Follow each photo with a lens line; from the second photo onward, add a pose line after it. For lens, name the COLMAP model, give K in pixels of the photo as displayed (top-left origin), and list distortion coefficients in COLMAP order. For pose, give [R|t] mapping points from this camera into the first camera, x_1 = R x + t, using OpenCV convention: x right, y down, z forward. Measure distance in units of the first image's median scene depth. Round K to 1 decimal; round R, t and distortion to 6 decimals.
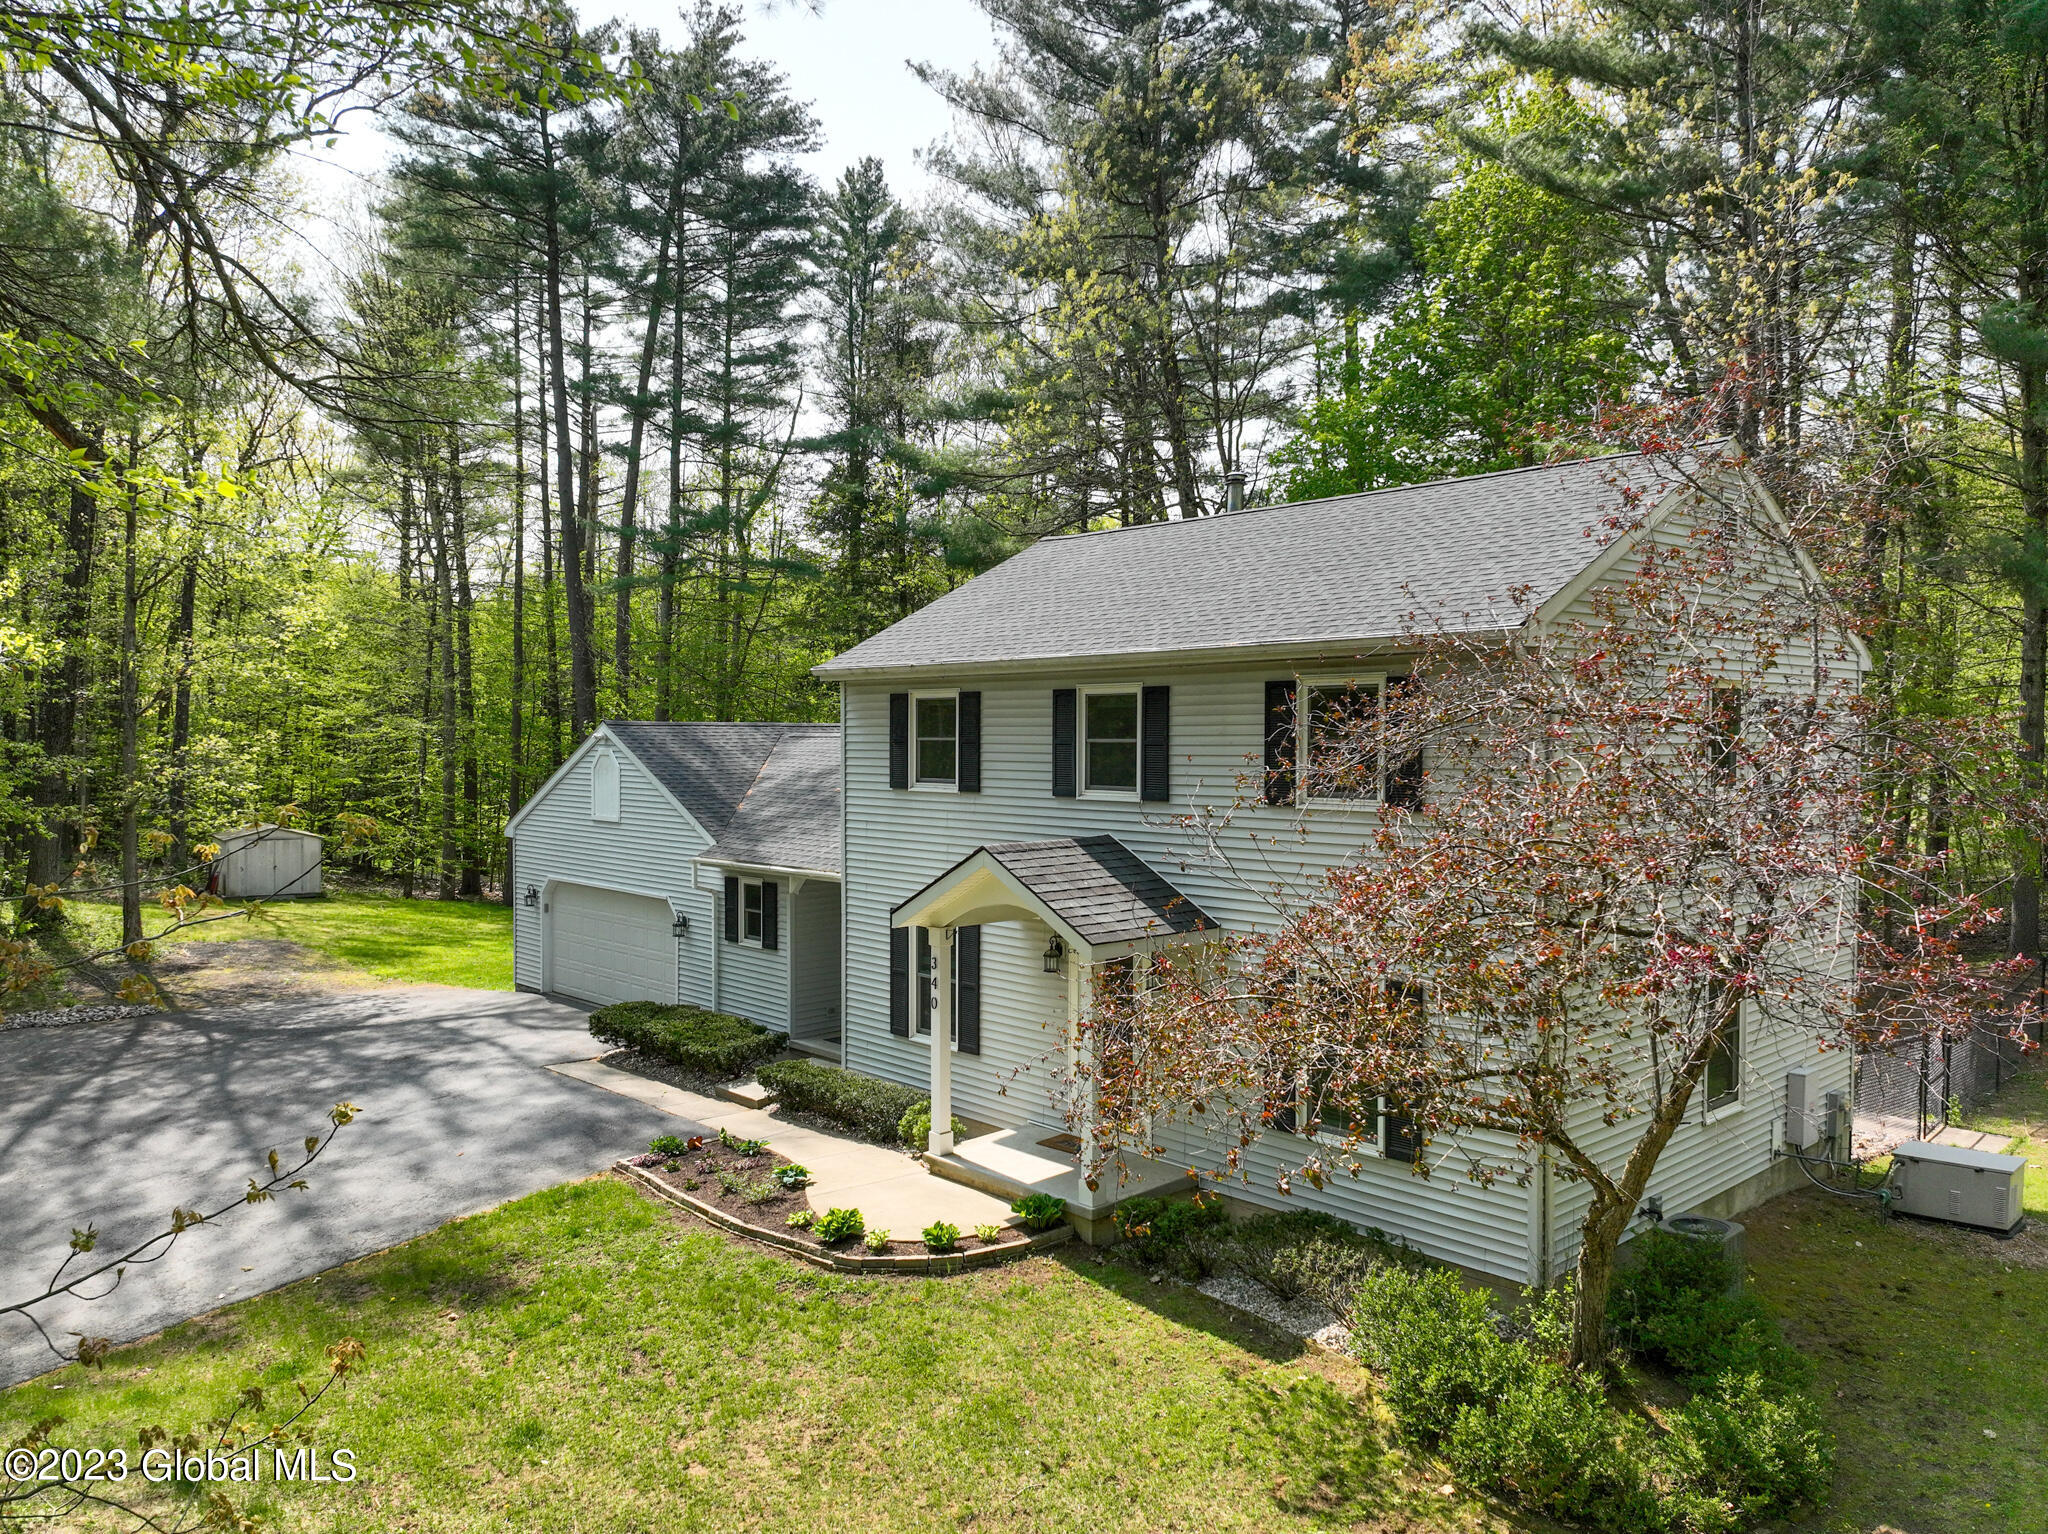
lens RADIAL K [[1445.7, 0, 977.8], [0, 1445.7, 770.3], [0, 0, 1]] dist [0.027580, -0.001733]
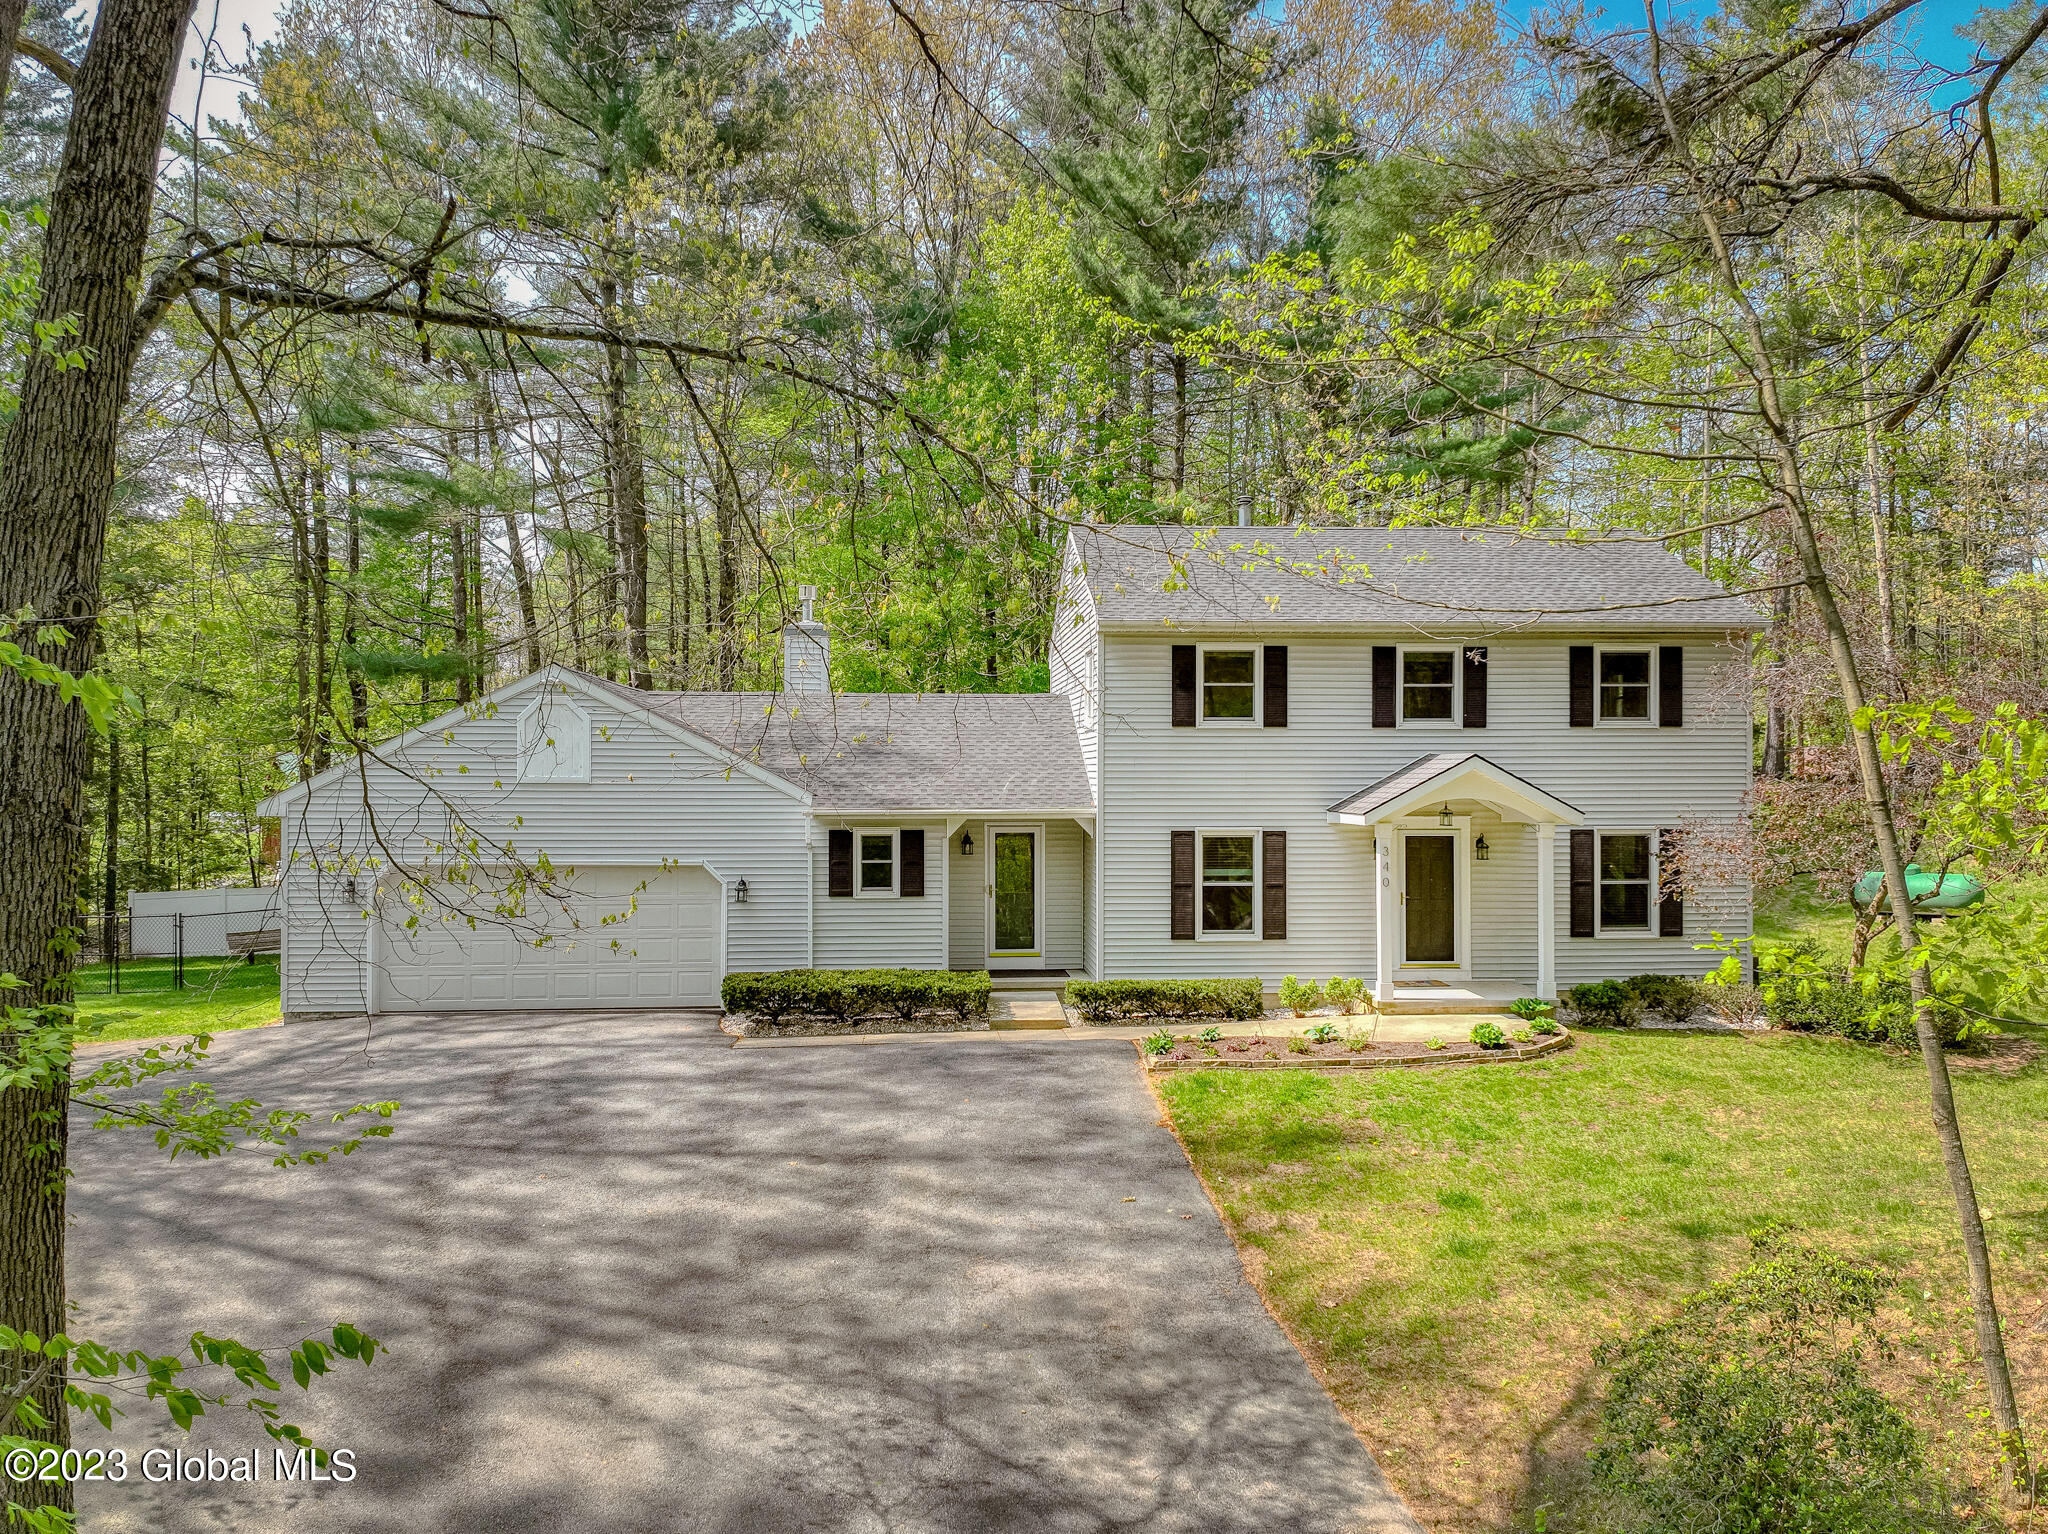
lens RADIAL K [[1445.7, 0, 977.8], [0, 1445.7, 770.3], [0, 0, 1]] dist [0.027580, -0.001733]
pose [[0.604265, -0.026836, 0.796332, -1.101588], [0.017998, 0.999637, 0.020030, 0.021676], [-0.796580, 0.002228, 0.604528, 0.434971]]
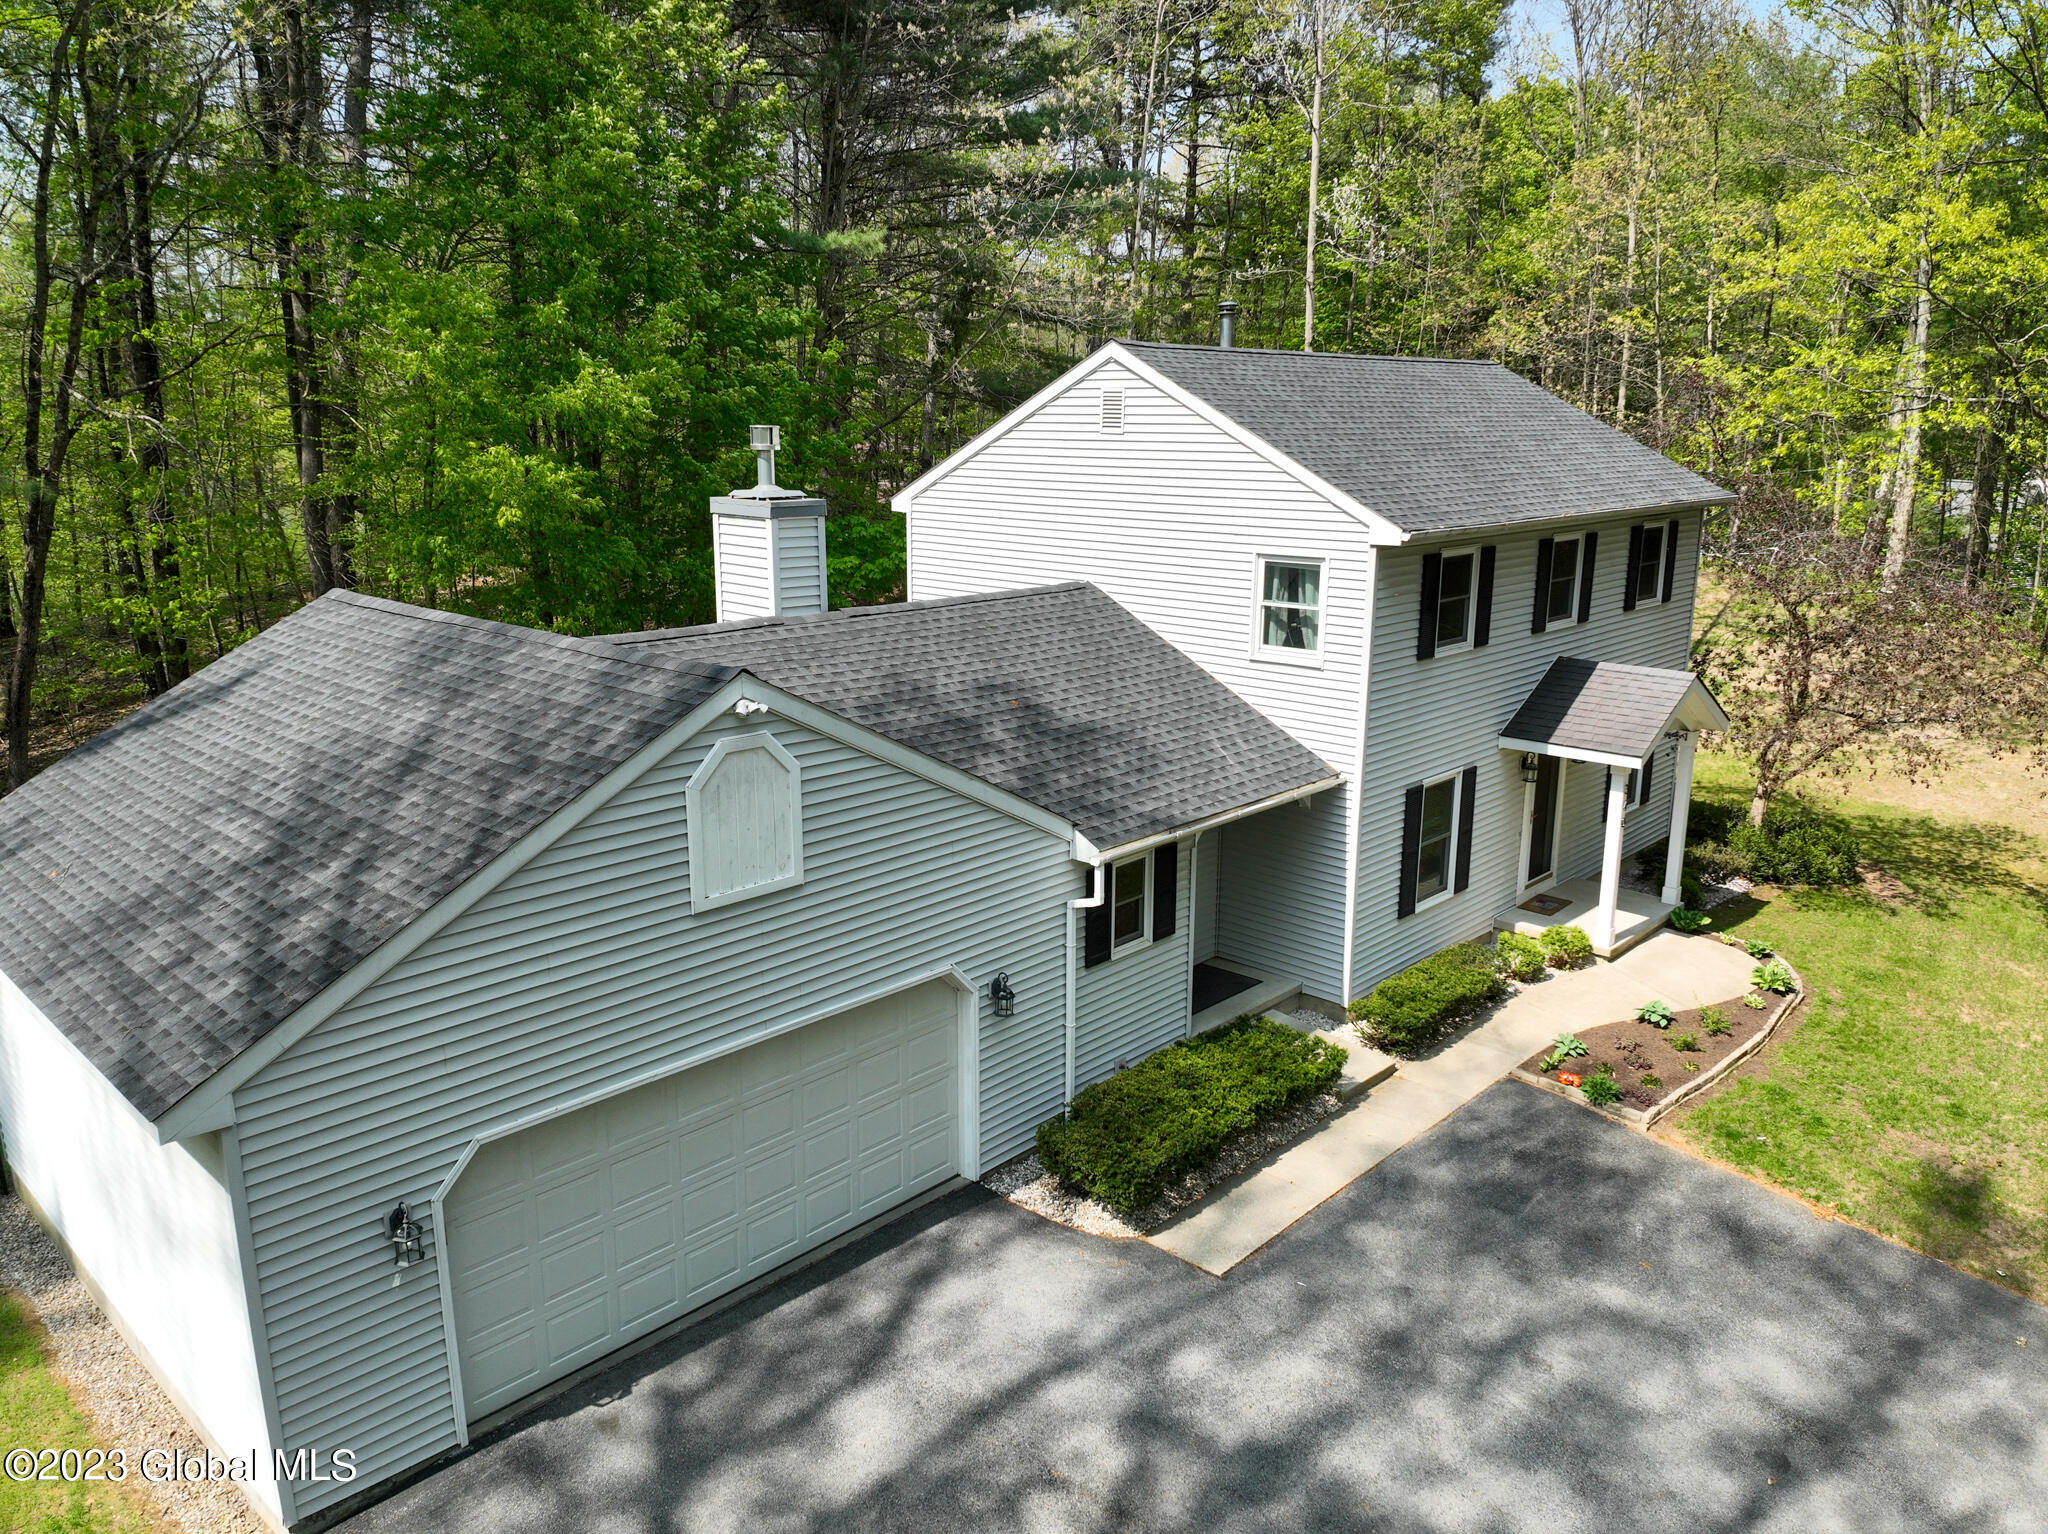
lens RADIAL K [[1445.7, 0, 977.8], [0, 1445.7, 770.3], [0, 0, 1]] dist [0.027580, -0.001733]
pose [[-0.079058, -0.231268, 0.969673, -0.956112], [0.029095, 0.971767, 0.234140, -0.143501], [-0.996445, 0.046723, -0.070097, 1.371007]]
